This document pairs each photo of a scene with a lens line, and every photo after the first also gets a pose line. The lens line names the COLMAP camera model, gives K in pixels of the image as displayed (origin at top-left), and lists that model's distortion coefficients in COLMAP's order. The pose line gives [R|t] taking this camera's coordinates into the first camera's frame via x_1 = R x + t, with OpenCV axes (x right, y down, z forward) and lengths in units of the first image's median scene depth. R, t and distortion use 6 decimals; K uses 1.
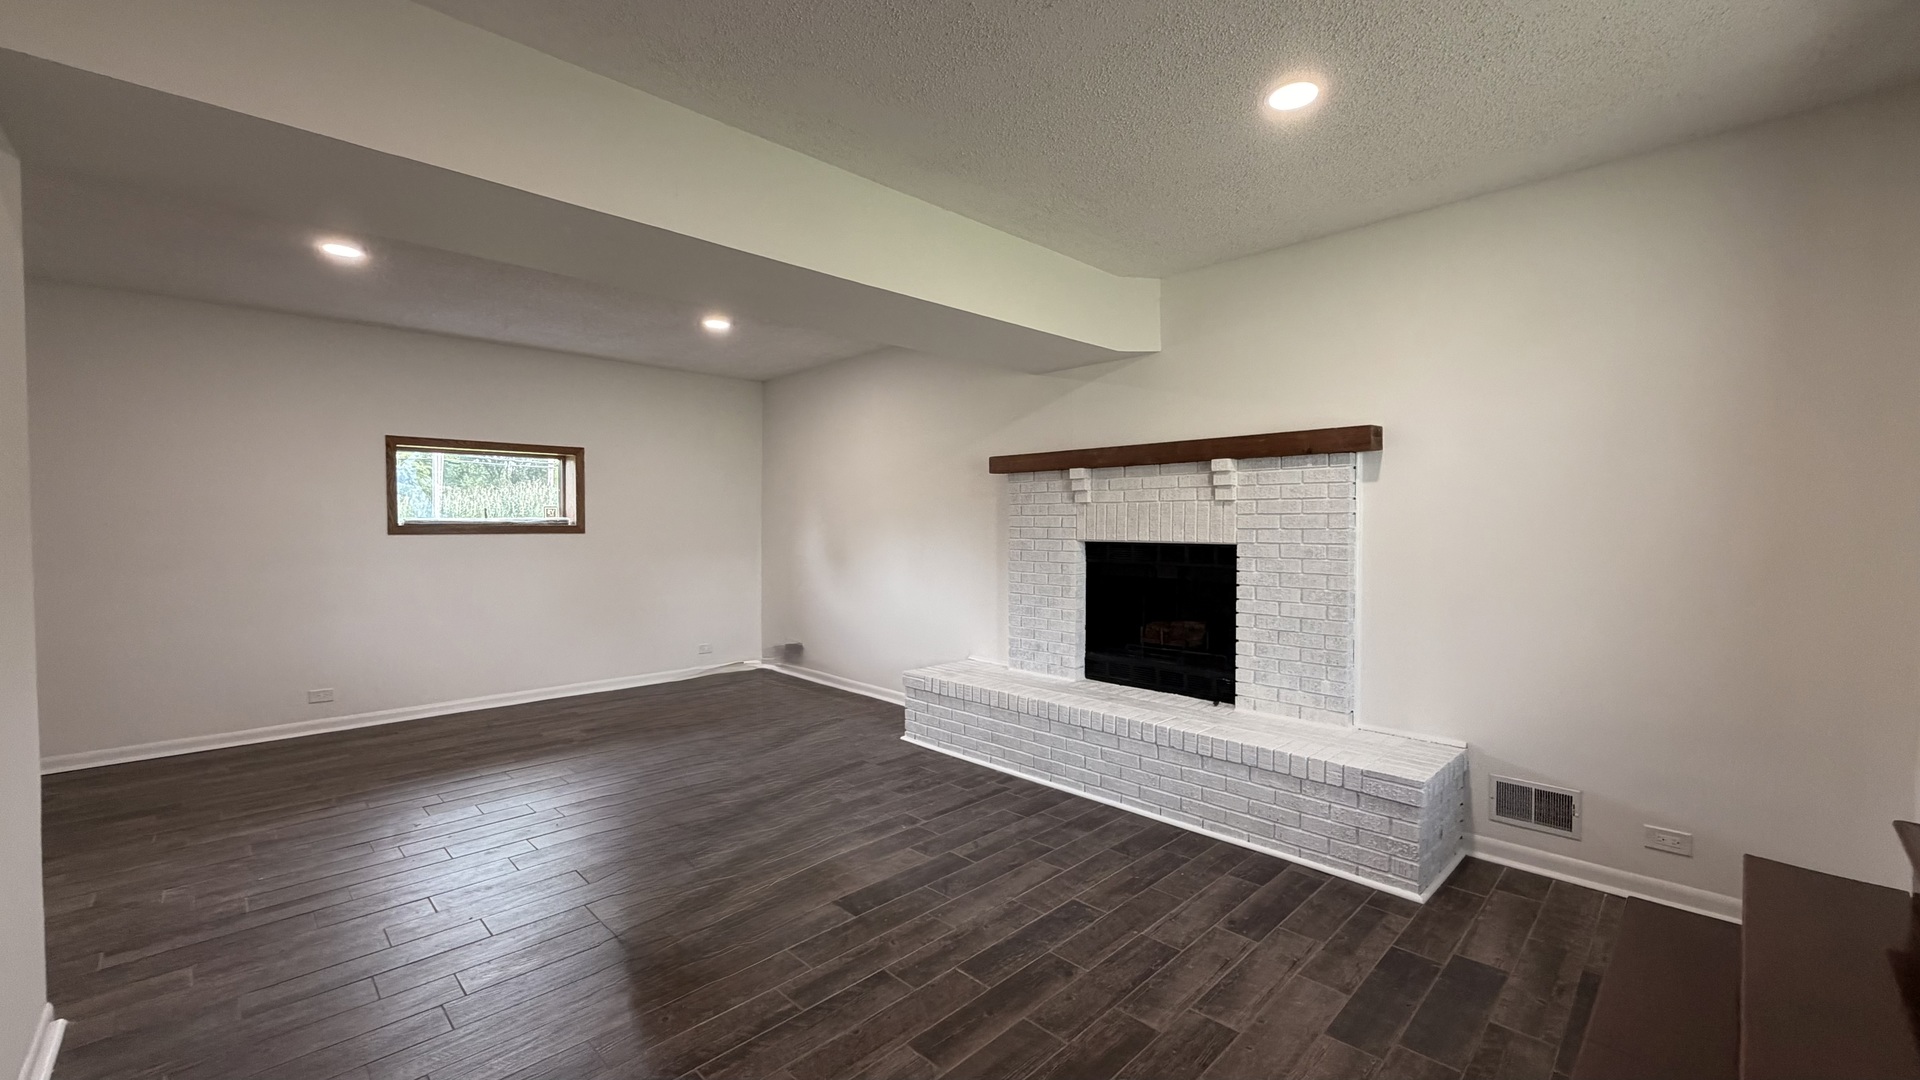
lens RADIAL K [[759.1, 0, 963.4], [0, 759.1, 538.7], [0, 0, 1]] dist [0.005796, -0.001208]
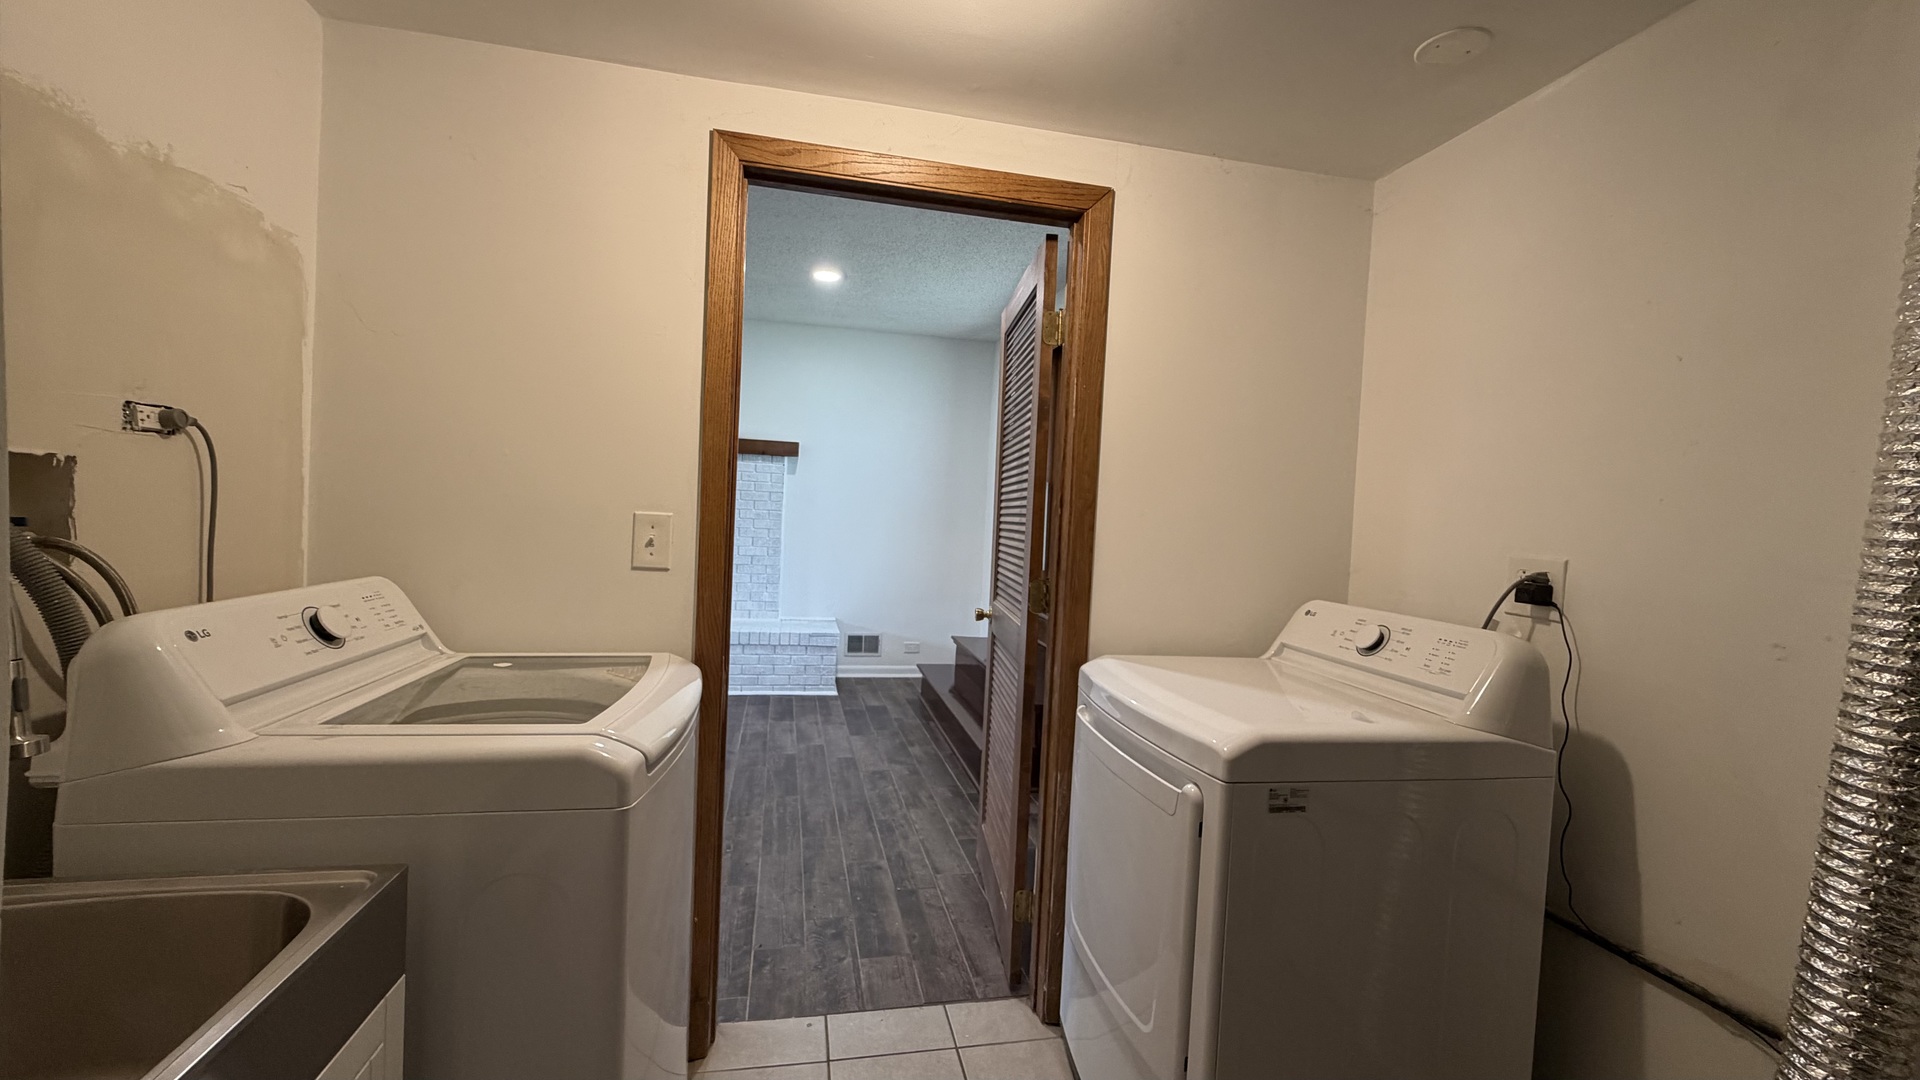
lens RADIAL K [[759.1, 0, 955.2], [0, 759.1, 537.8], [0, 0, 1]] dist [0.005796, -0.001208]
pose [[0.536490, 0.001841, 0.843904, -0.824252], [-0.033154, 0.999272, 0.018897, 0.027068], [-0.843255, -0.038117, 0.536161, -0.267357]]
